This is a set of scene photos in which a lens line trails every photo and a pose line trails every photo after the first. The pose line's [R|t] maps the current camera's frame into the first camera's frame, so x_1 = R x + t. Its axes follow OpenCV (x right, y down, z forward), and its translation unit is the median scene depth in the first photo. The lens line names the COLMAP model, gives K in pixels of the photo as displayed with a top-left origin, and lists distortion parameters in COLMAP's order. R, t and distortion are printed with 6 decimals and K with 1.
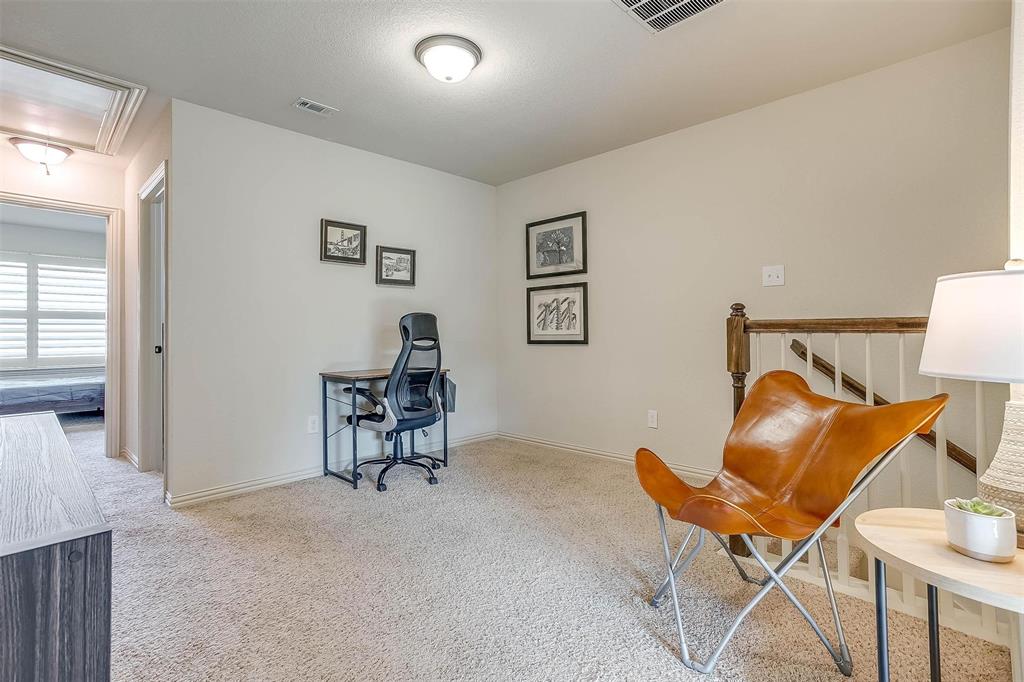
lens RADIAL K [[498.9, 0, 510.5], [0, 498.9, 332.5], [0, 0, 1]] dist [-0.003552, 0.004105]
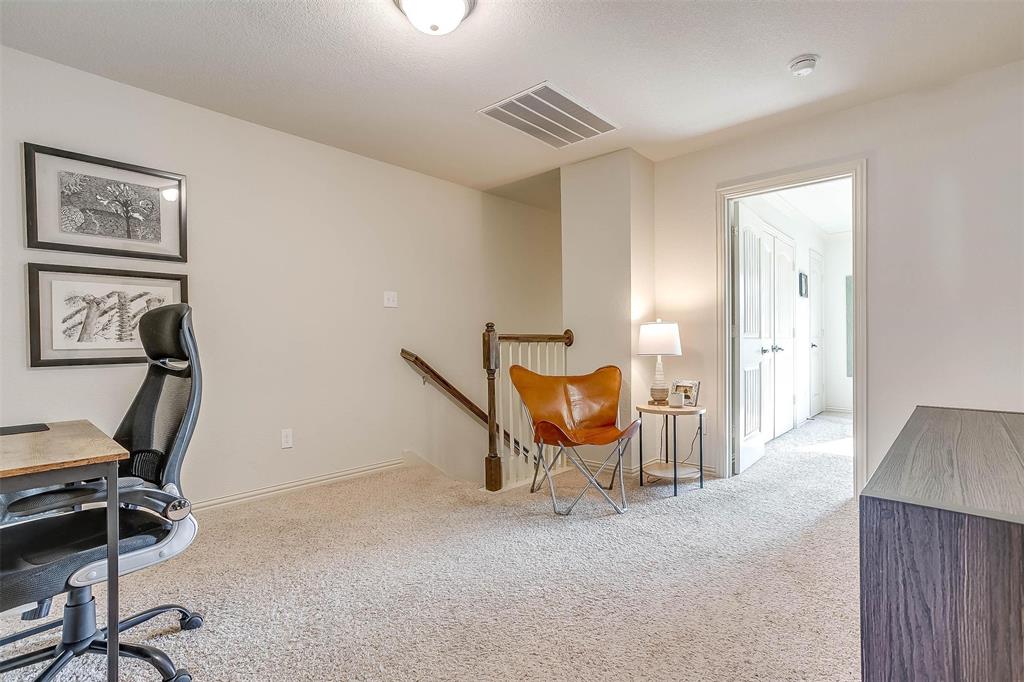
lens RADIAL K [[498.9, 0, 513.1], [0, 498.9, 336.8], [0, 0, 1]] dist [-0.003552, 0.004105]
pose [[-0.043311, 0.012493, 0.998984, -0.553118], [0.008032, 0.999894, -0.012156, 0.000899], [-0.999029, 0.007498, -0.043407, 0.530313]]
